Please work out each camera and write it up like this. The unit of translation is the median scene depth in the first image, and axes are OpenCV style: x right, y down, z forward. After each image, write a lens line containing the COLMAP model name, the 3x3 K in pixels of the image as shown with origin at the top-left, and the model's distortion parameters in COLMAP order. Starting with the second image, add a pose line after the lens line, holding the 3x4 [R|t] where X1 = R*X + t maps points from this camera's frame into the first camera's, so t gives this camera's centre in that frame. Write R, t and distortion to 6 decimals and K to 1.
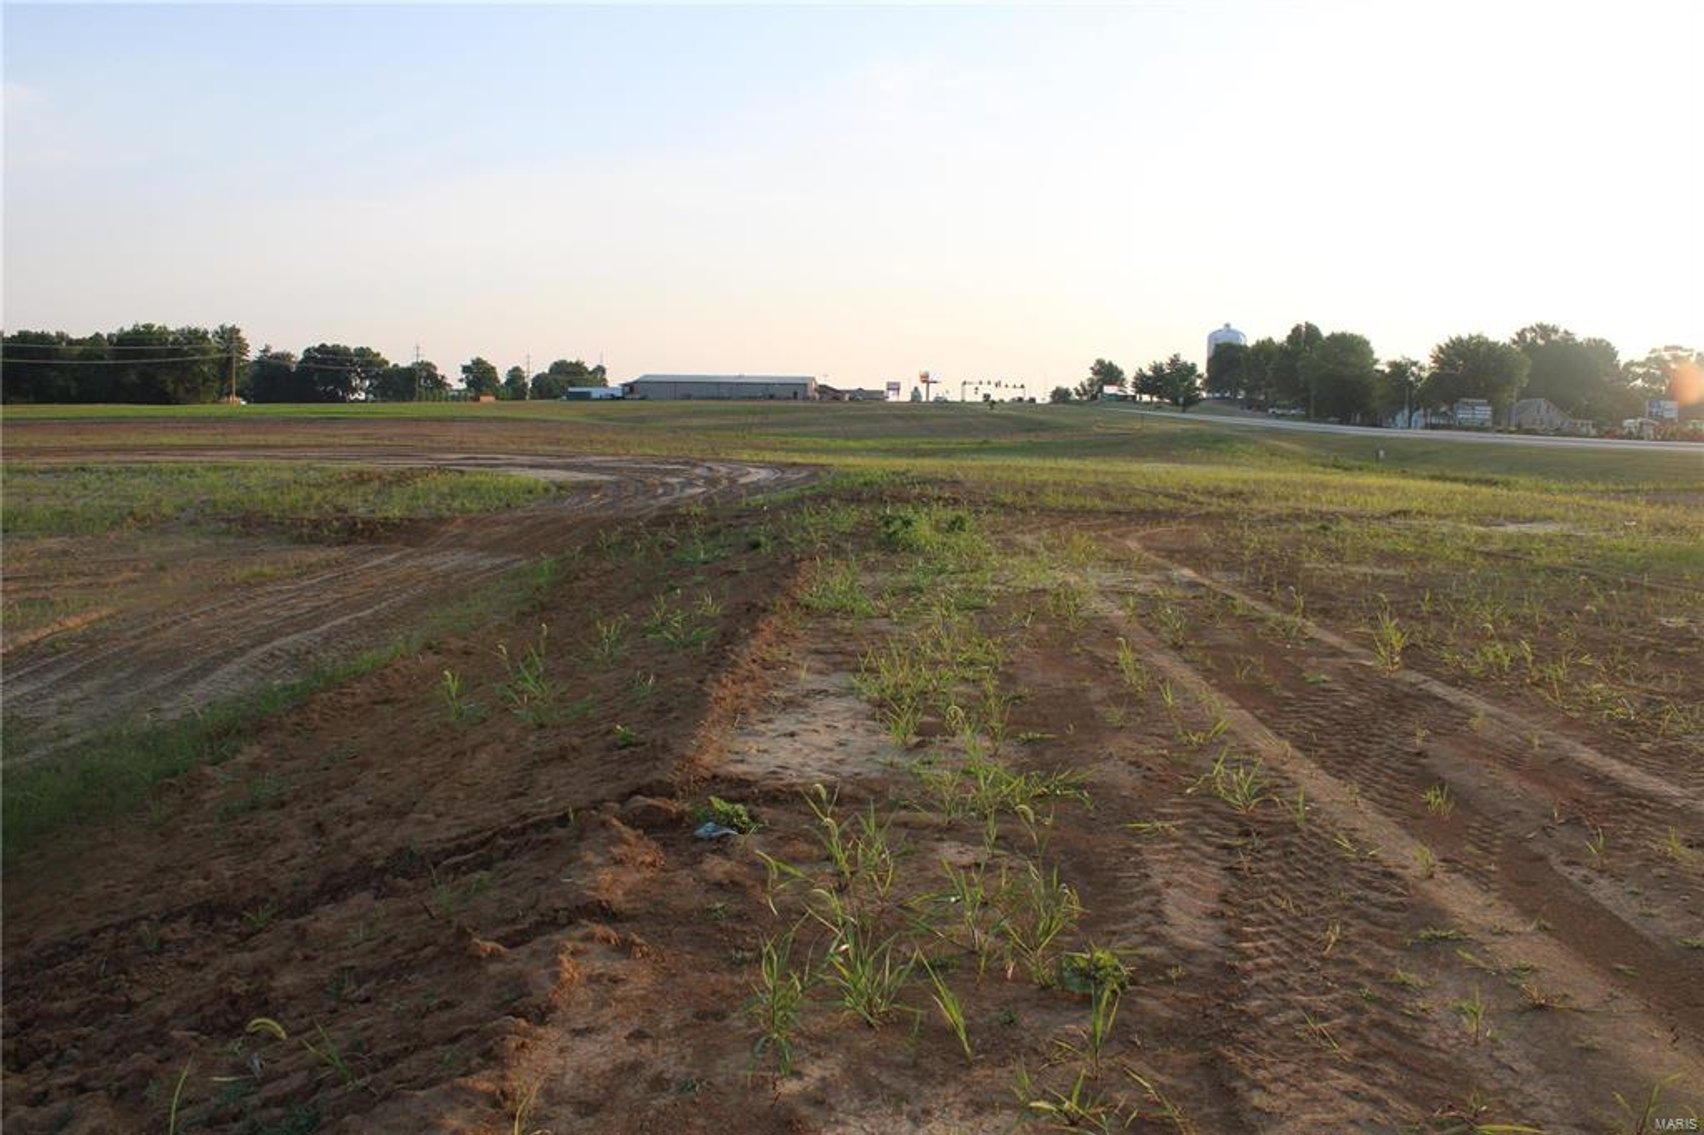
lens RADIAL K [[1434.4, 0, 853.6], [0, 1434.4, 566.2], [0, 0, 1]] dist [-0.167543, 0.145374]
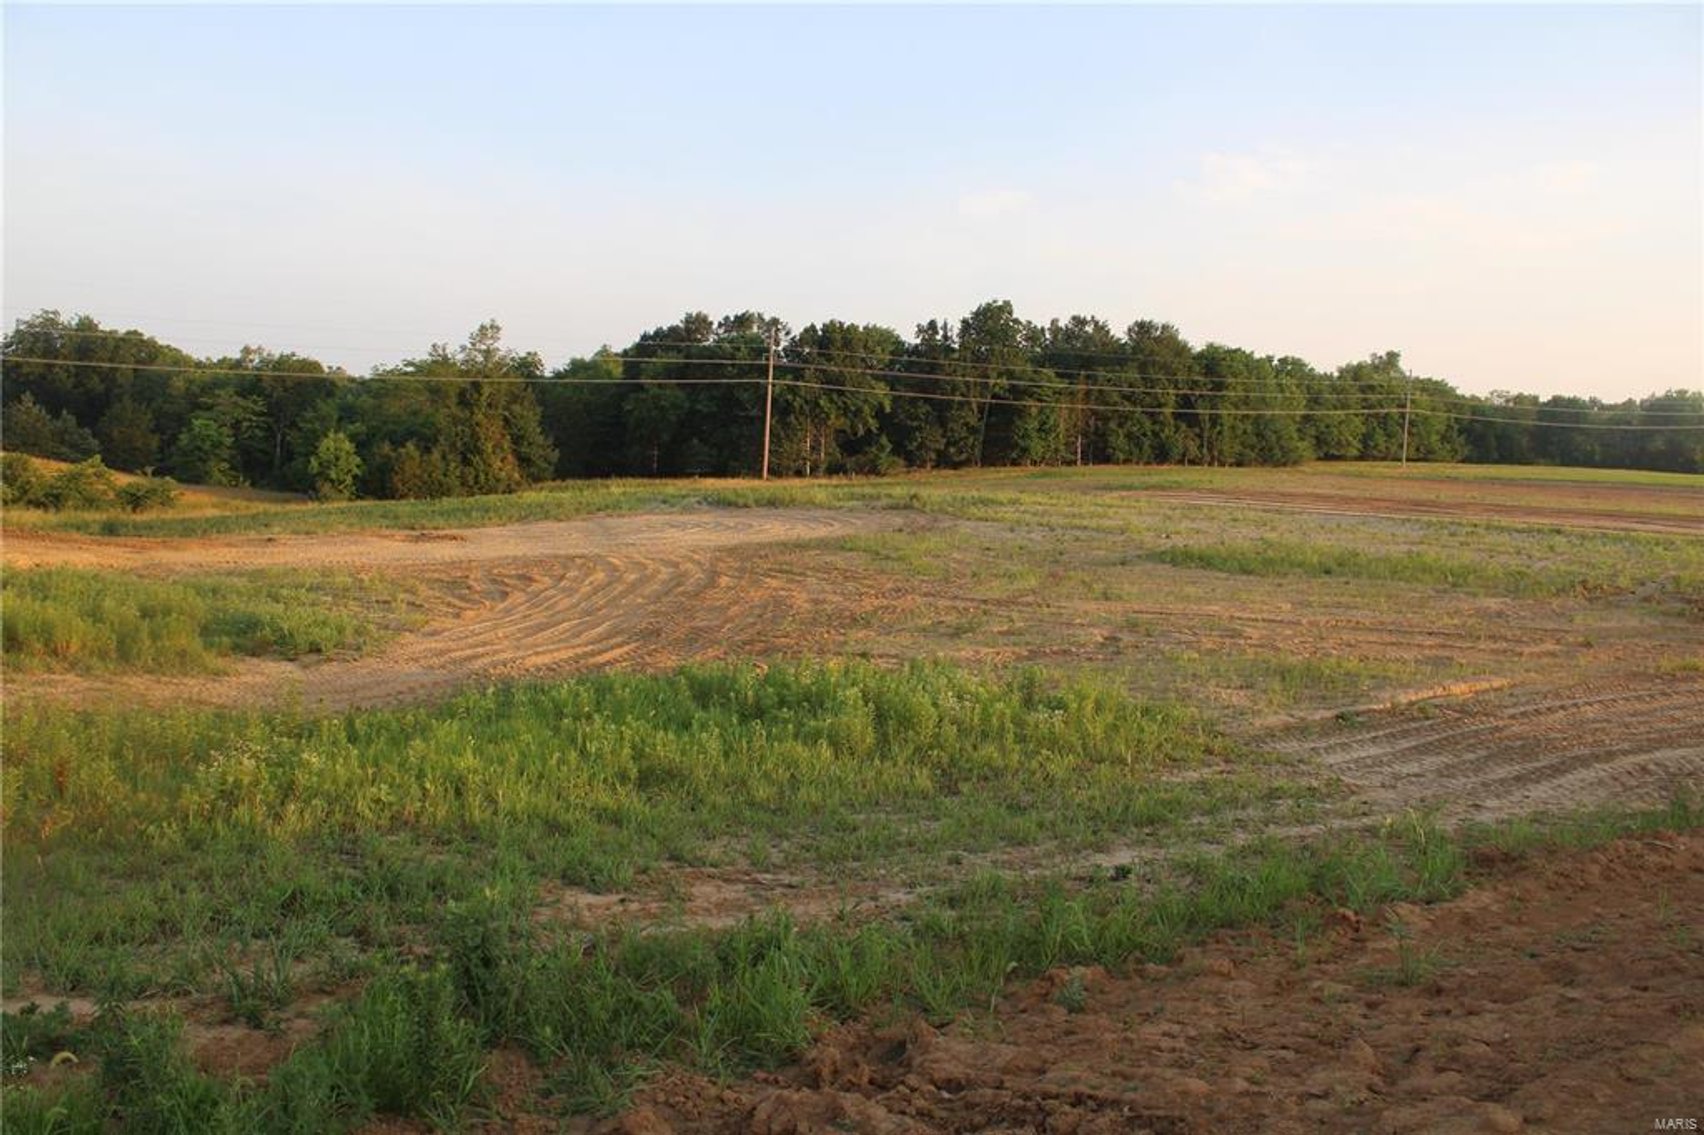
lens RADIAL K [[1434.4, 0, 850.6], [0, 1434.4, 574.5], [0, 0, 1]] dist [-0.167543, 0.145374]
pose [[0.530744, 0.093431, -0.842367, 0.000360], [-0.128357, 0.991302, 0.029078, -0.000700], [0.837756, 0.092690, 0.538120, 0.008750]]
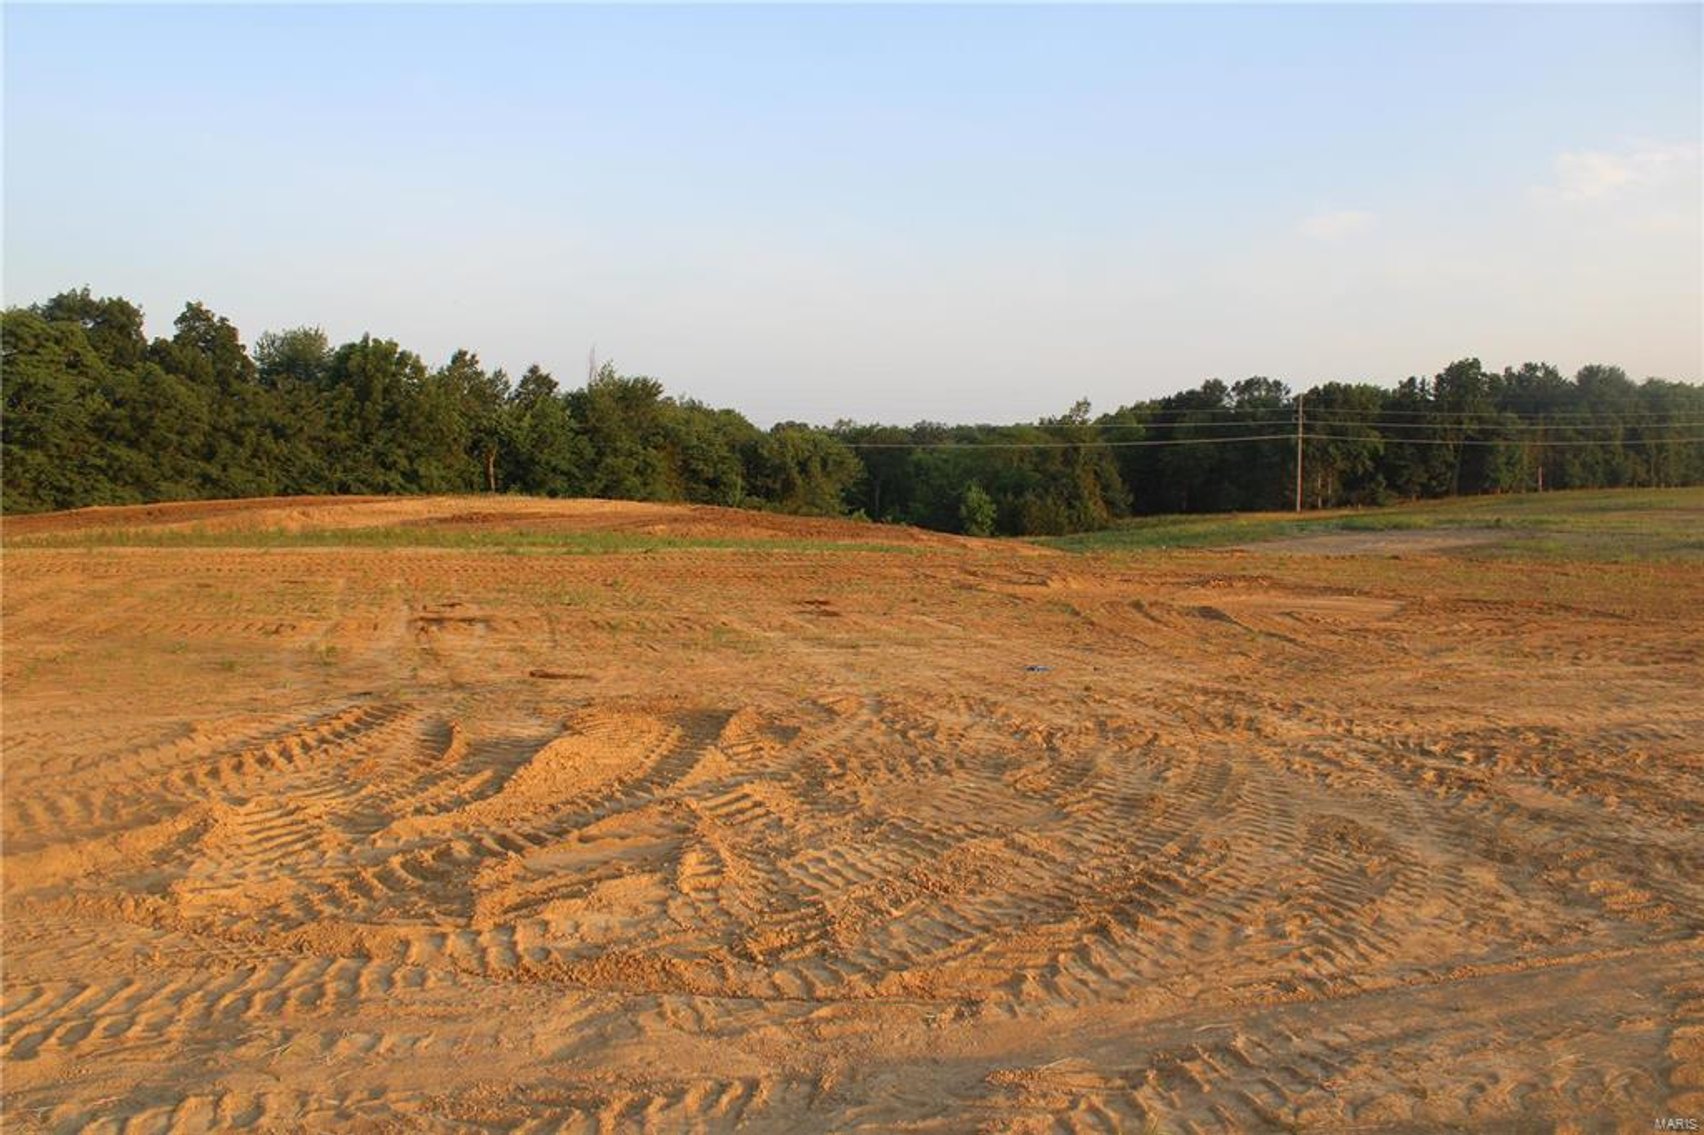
lens RADIAL K [[1434.4, 0, 844.0], [0, 1434.4, 570.3], [0, 0, 1]] dist [-0.167543, 0.145374]
pose [[0.292290, 0.058921, -0.954513, 0.089517], [-0.098159, 0.994677, 0.031342, 0.008905], [0.951279, 0.084533, 0.296518, -0.106830]]
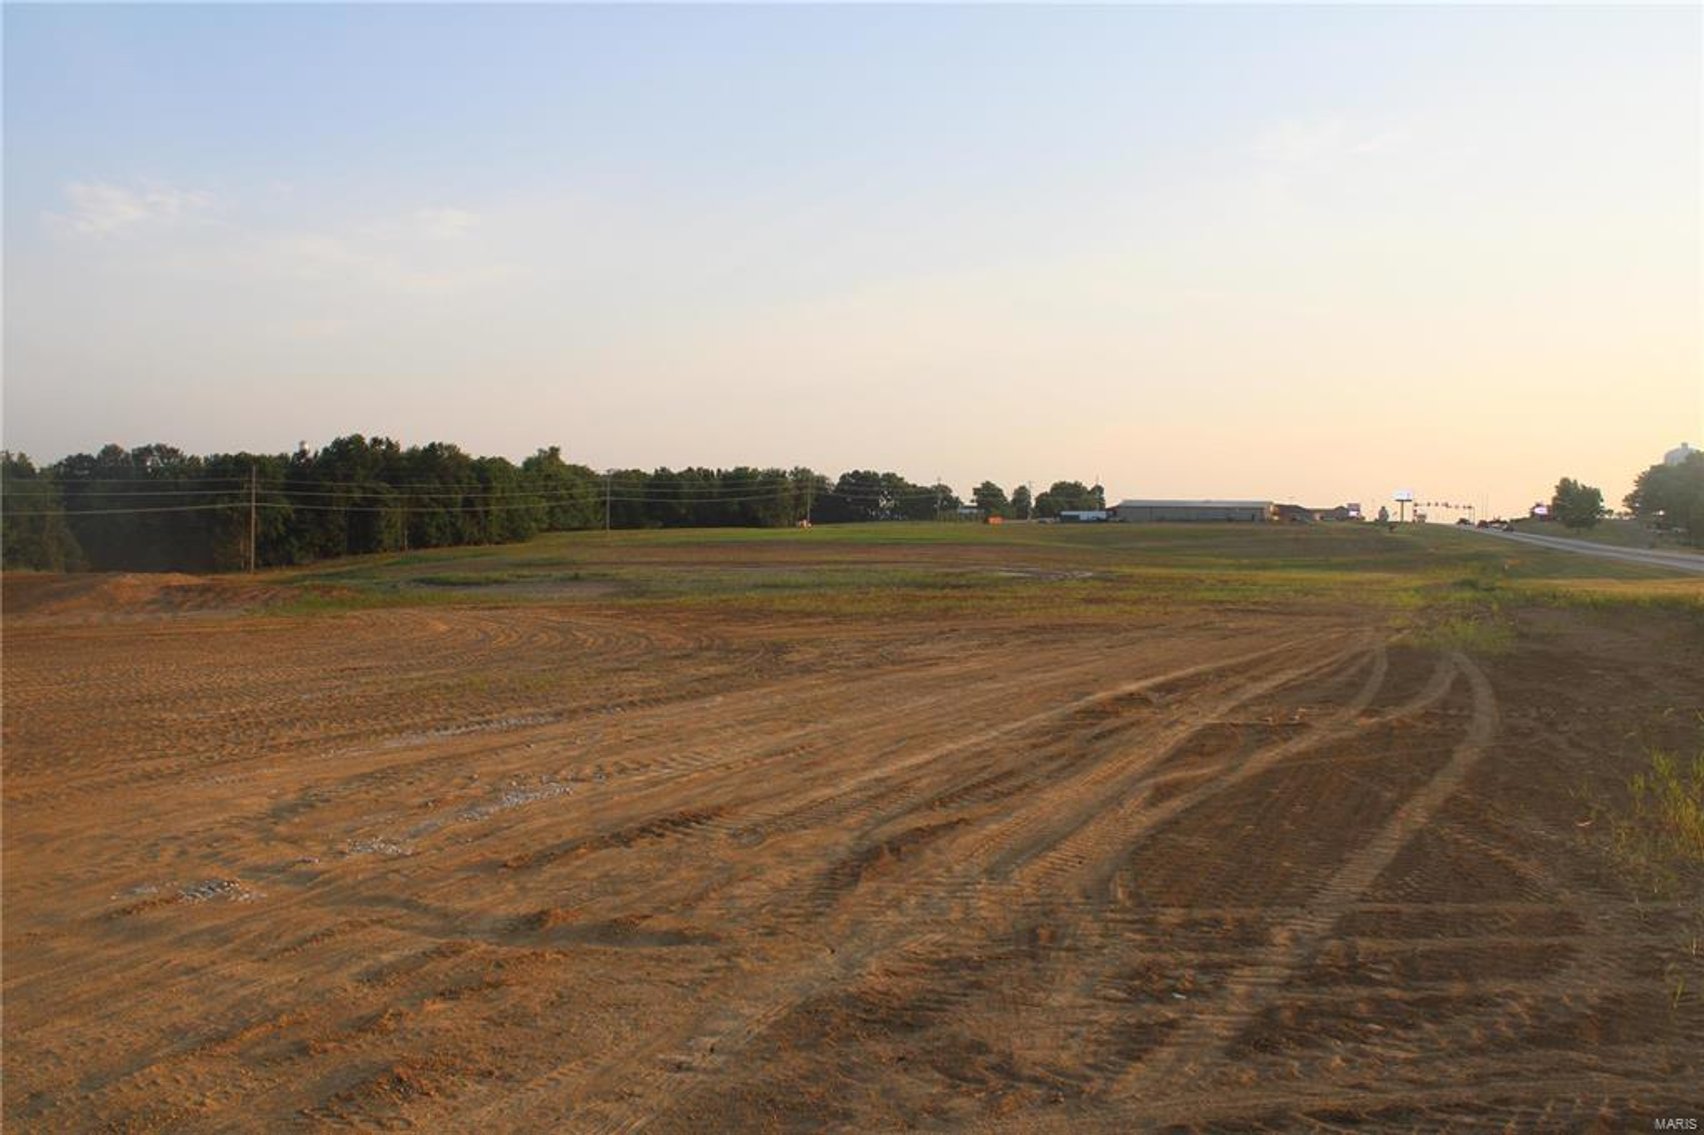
lens RADIAL K [[1547.3, 0, 853.9], [0, 1547.3, 554.5], [0, 0, 1]] dist [-0.078653, 0.000000]
pose [[0.941585, 0.001470, -0.336772, 0.078304], [-0.030350, 0.996292, -0.080505, 0.022314], [0.335405, 0.086023, 0.938138, -0.297819]]
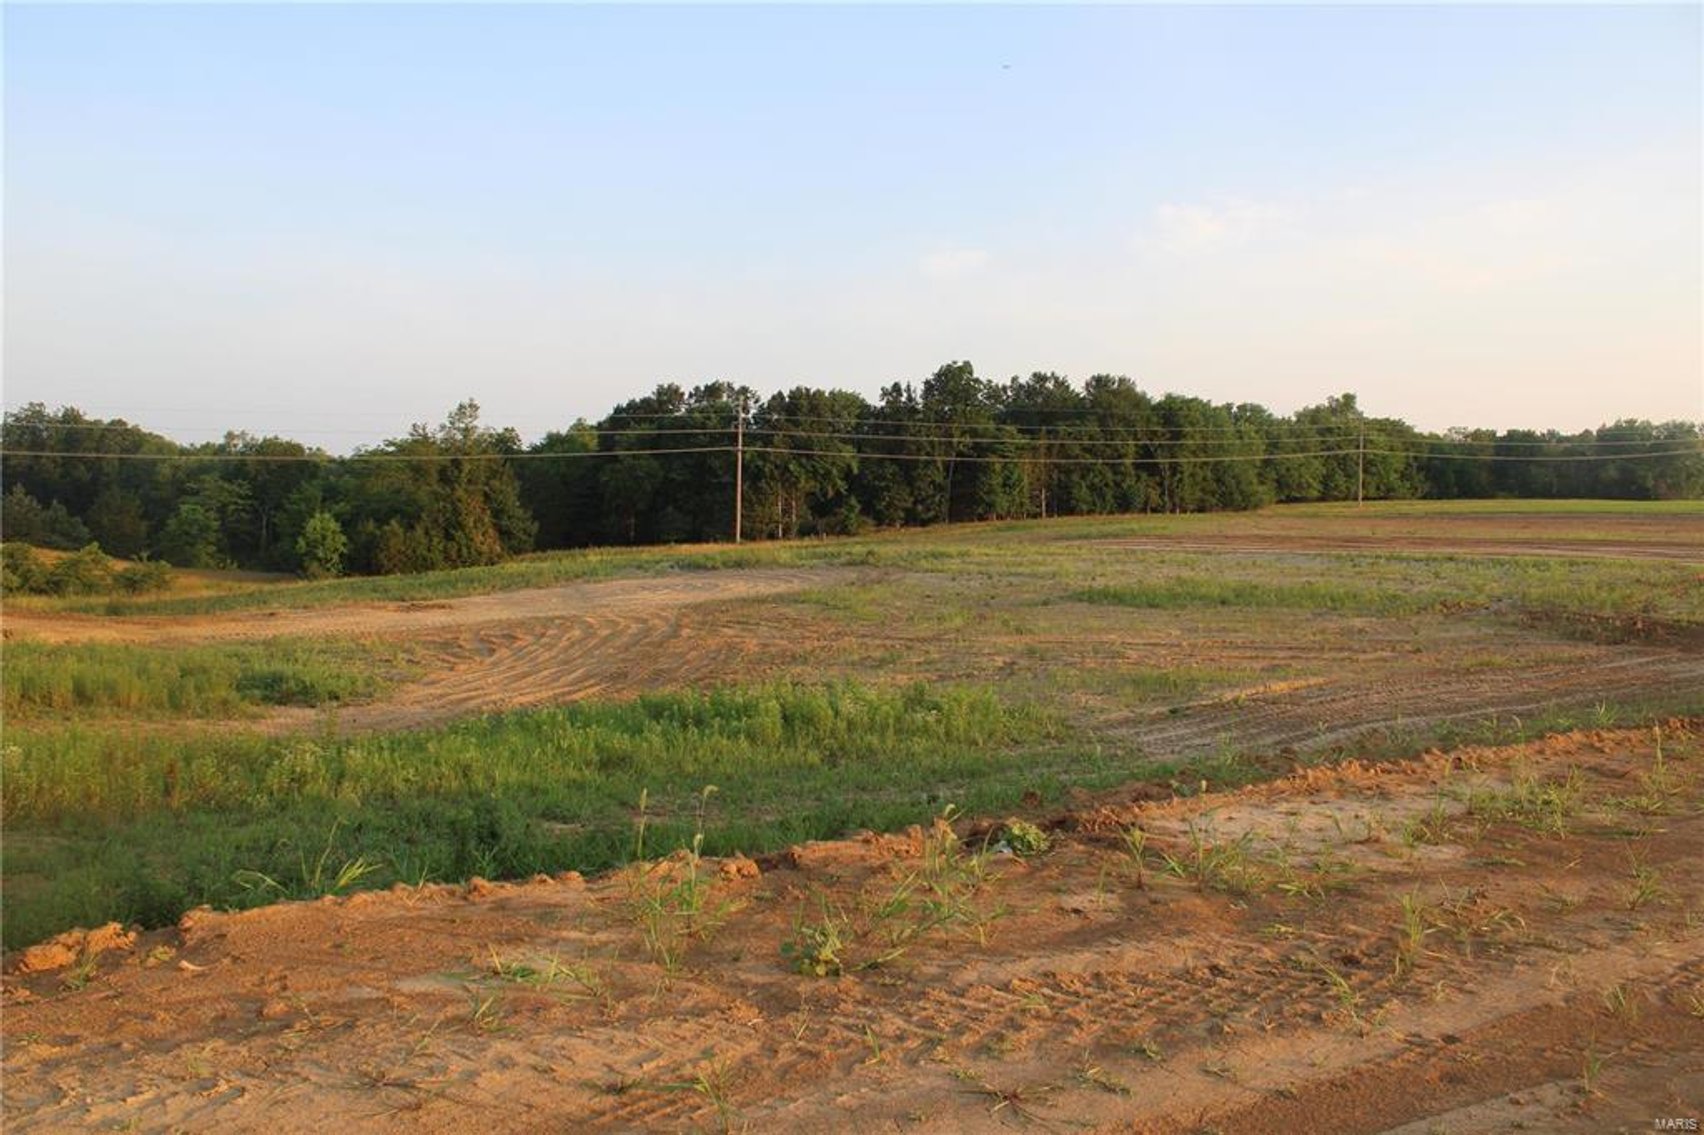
lens RADIAL K [[1434.4, 0, 854.9], [0, 1434.4, 568.9], [0, 0, 1]] dist [-0.167543, 0.145374]
pose [[0.545496, 0.033264, -0.837453, 0.014027], [-0.089229, 0.995838, -0.018566, -0.000224], [0.833350, 0.084853, 0.546194, 0.003924]]
